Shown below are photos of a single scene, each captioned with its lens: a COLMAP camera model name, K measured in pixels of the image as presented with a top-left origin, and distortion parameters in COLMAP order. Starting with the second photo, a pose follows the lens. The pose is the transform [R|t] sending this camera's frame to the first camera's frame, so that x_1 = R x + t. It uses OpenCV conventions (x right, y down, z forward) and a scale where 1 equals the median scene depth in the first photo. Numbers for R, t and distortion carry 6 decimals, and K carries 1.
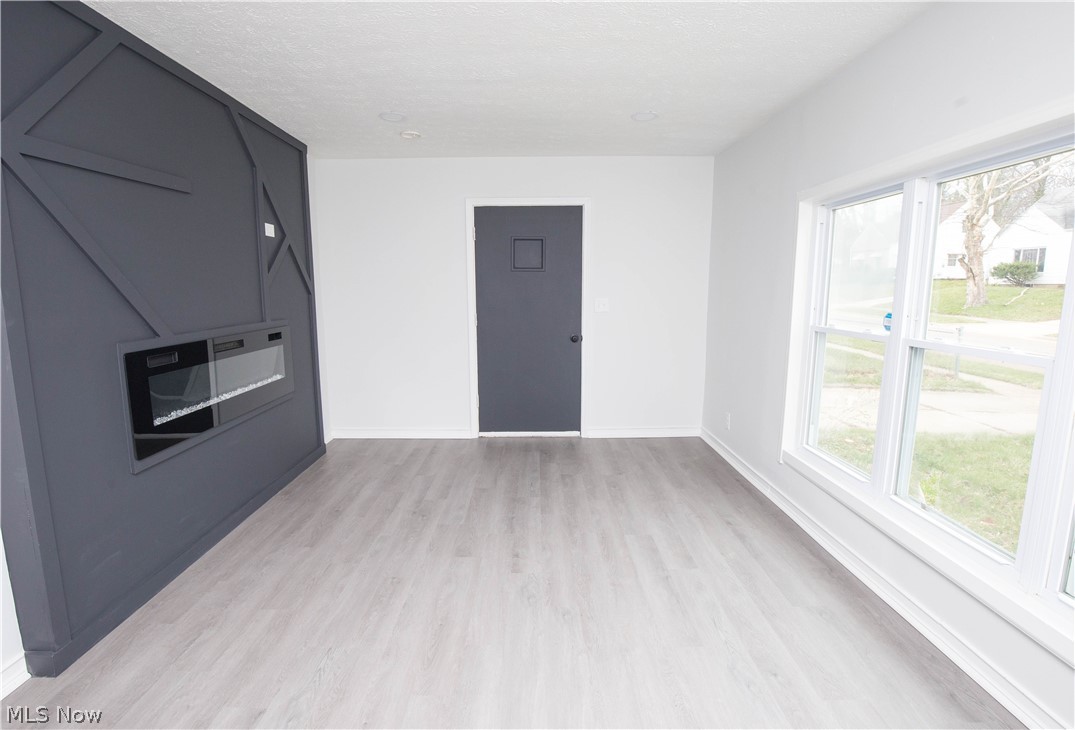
lens RADIAL K [[515.6, 0, 537.5], [0, 515.6, 365.0], [0, 0, 1]] dist [-0.030796, 0.007905]
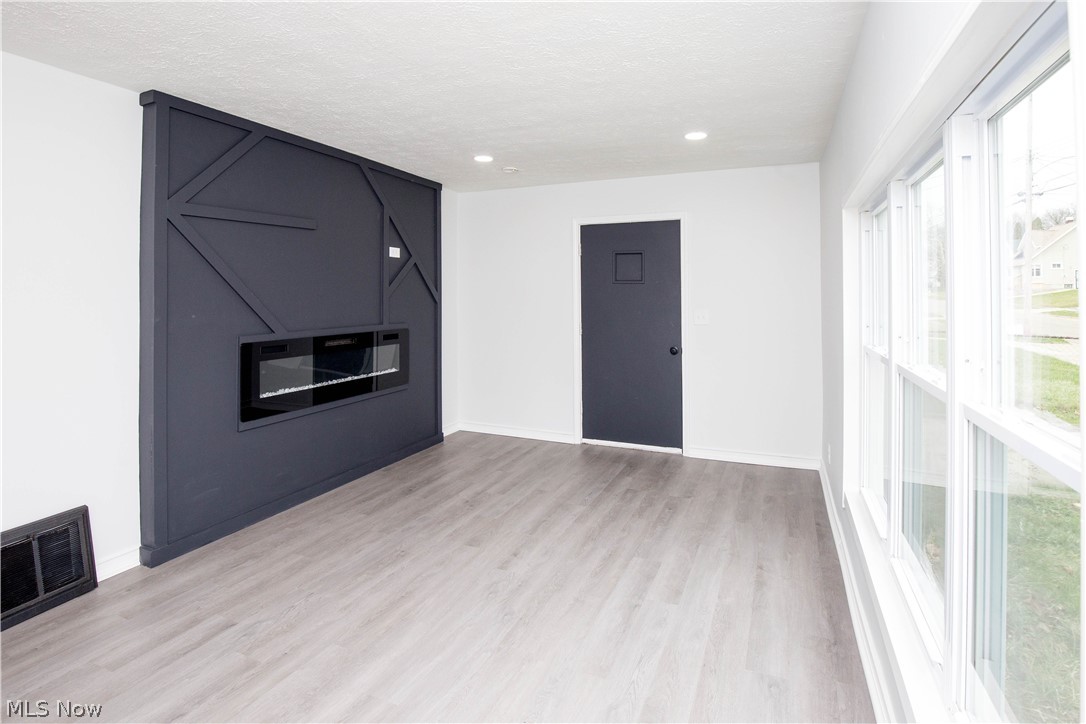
lens RADIAL K [[523.5, 0, 571.3], [0, 523.5, 294.8], [0, 0, 1]] dist [-0.020479, 0.001480]
pose [[0.926295, 0.004457, -0.376772, 0.386499], [-0.061935, 0.988130, -0.140578, -0.006462], [0.371674, 0.153552, 0.915577, -0.004648]]
